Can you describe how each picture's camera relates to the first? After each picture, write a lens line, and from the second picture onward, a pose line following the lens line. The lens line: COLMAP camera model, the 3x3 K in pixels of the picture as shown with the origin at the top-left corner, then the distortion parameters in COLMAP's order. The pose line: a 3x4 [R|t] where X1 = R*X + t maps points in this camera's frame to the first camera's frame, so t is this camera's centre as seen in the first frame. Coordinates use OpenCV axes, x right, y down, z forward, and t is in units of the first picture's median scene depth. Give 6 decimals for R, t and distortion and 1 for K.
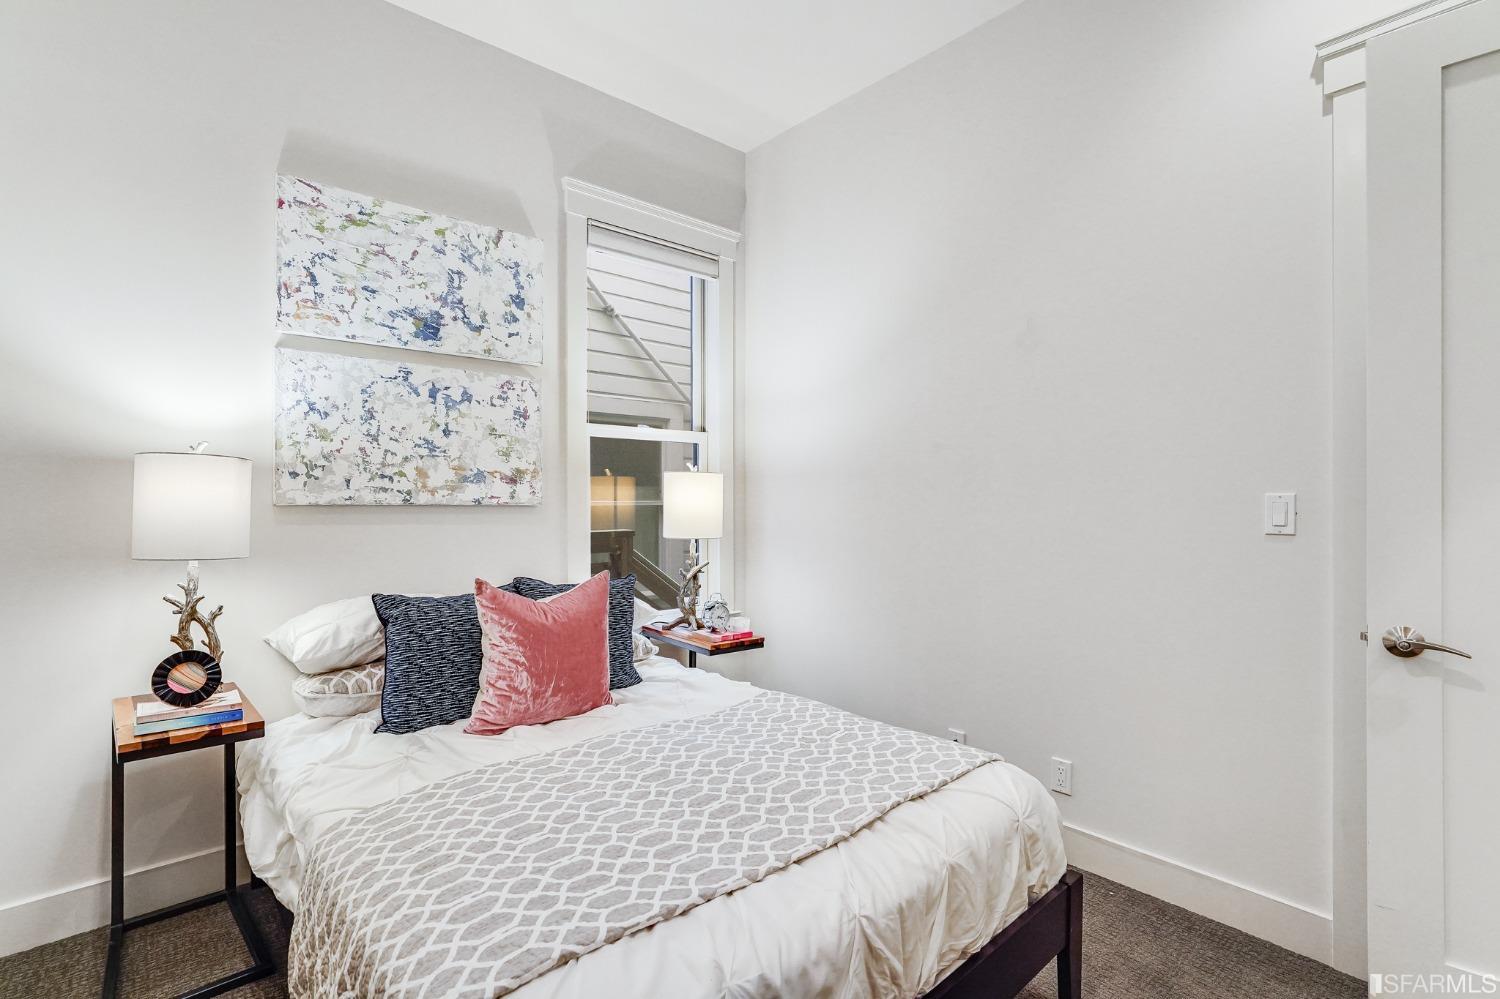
lens RADIAL K [[699.7, 0, 744.9], [0, 699.7, 504.7], [0, 0, 1]] dist [-0.026563, 0.004110]
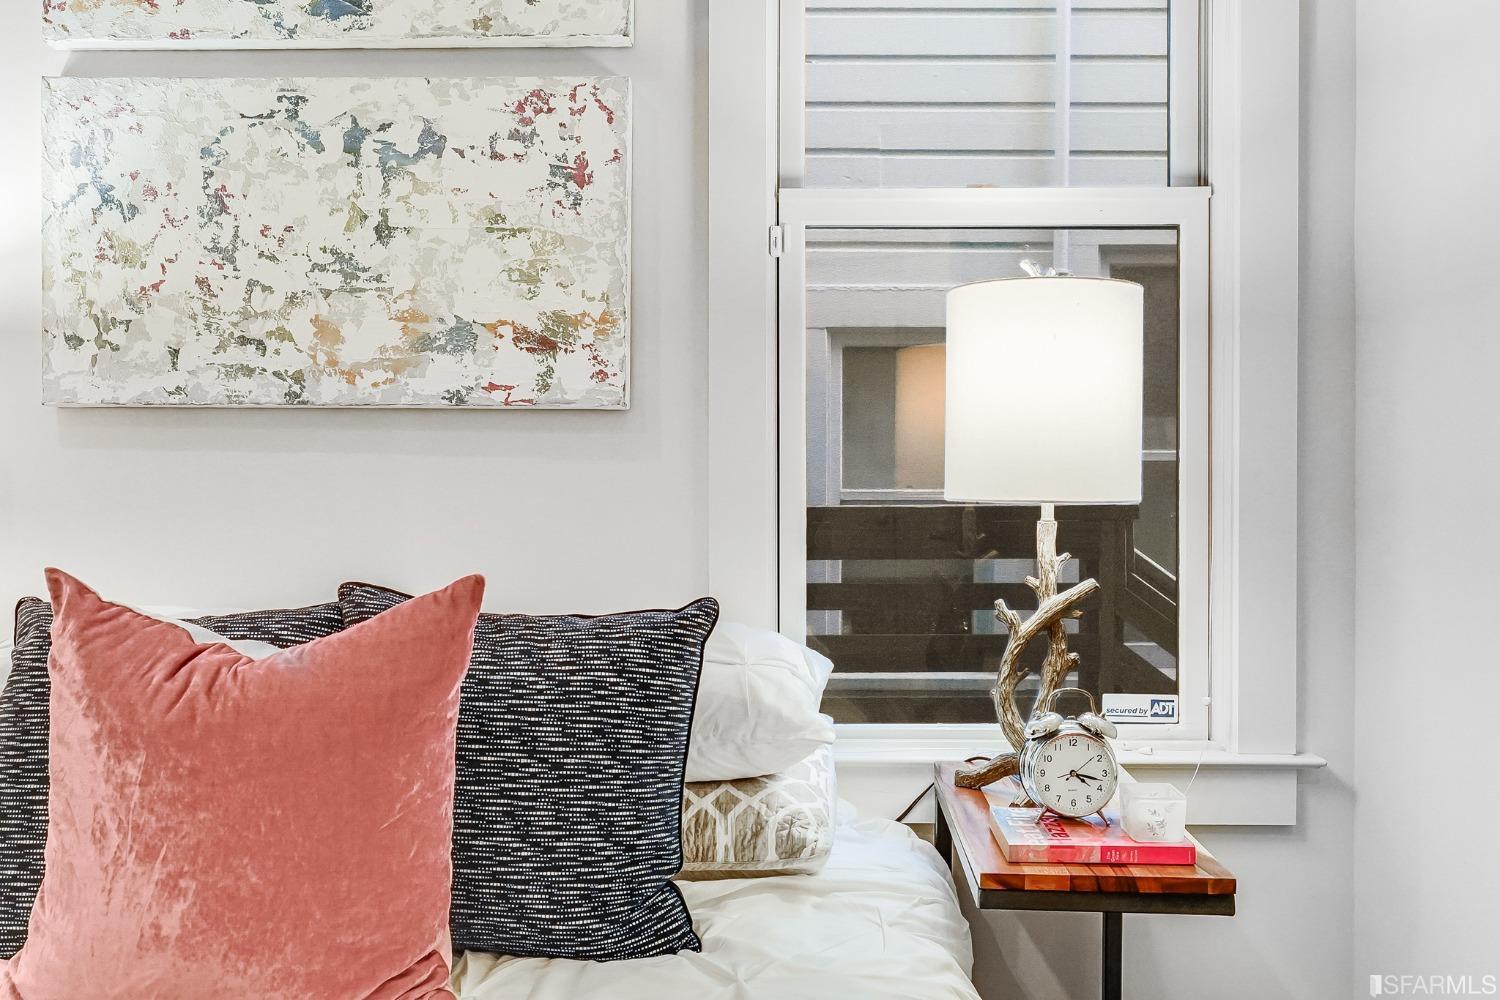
lens RADIAL K [[1231.4, 0, 750.4], [0, 1231.4, 495.8], [0, 0, 1]] dist [-0.024126, 0.034422]
pose [[0.737130, 0.007885, -0.675705, 0.238831], [-0.006285, 0.999969, 0.004812, 0.050646], [0.675722, 0.000700, 0.737157, 0.622391]]
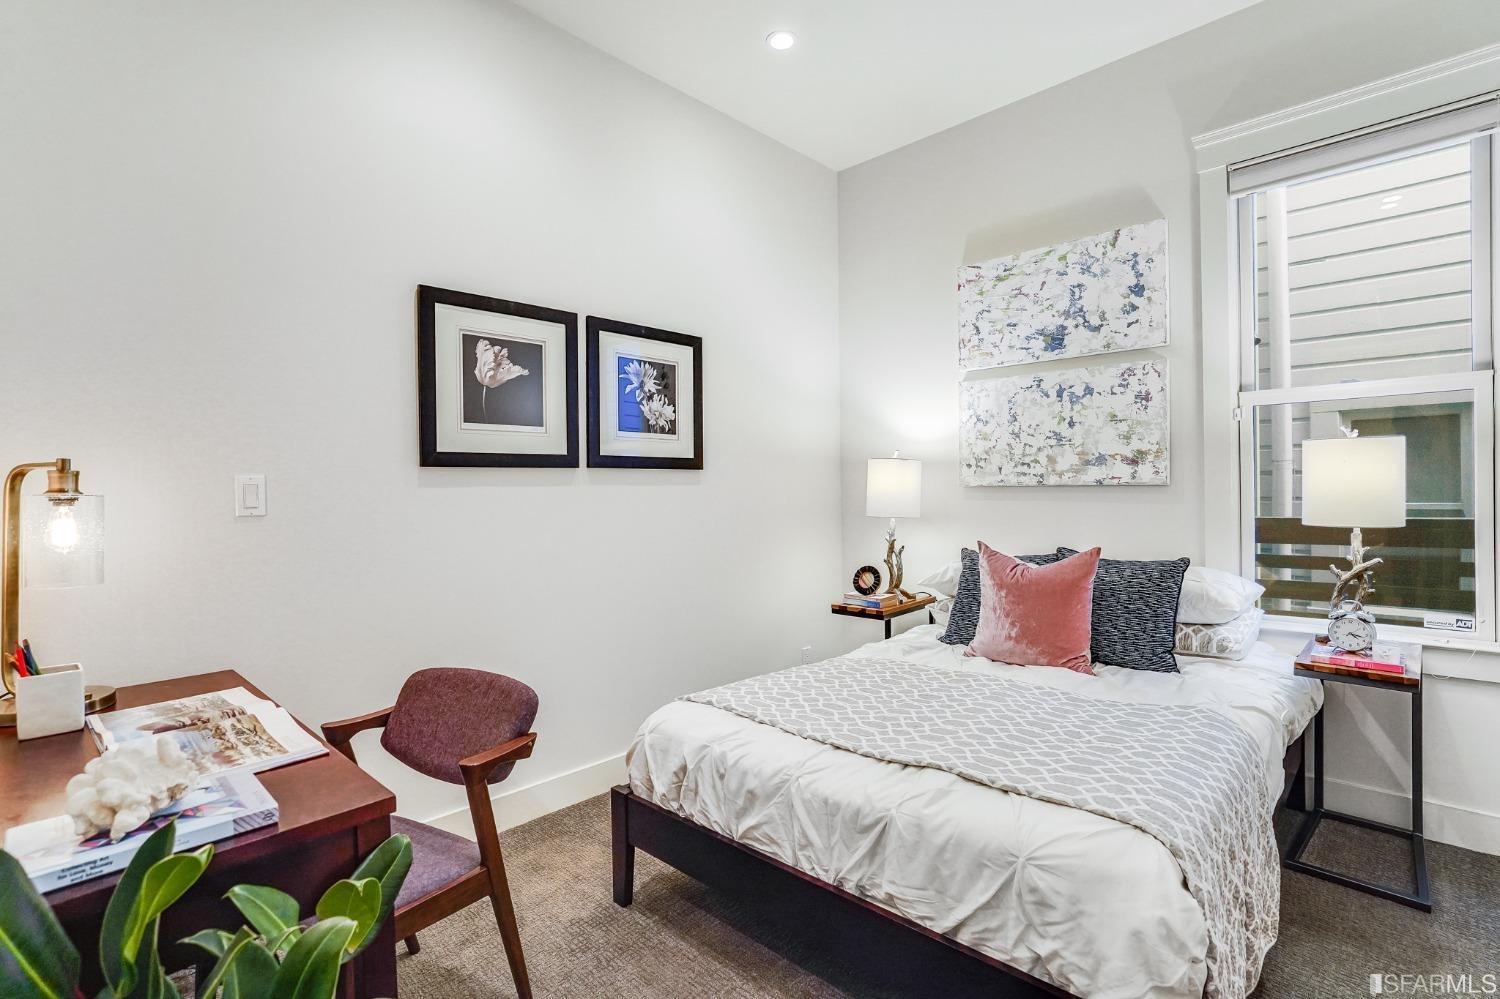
lens RADIAL K [[699.7, 0, 766.9], [0, 699.7, 493.9], [0, 0, 1]] dist [-0.026563, 0.004110]
pose [[0.111673, 0.003237, -0.993740, 0.710068], [0.006752, 0.999969, 0.004016, 0.006919], [0.993722, -0.007158, 0.111647, 0.361544]]
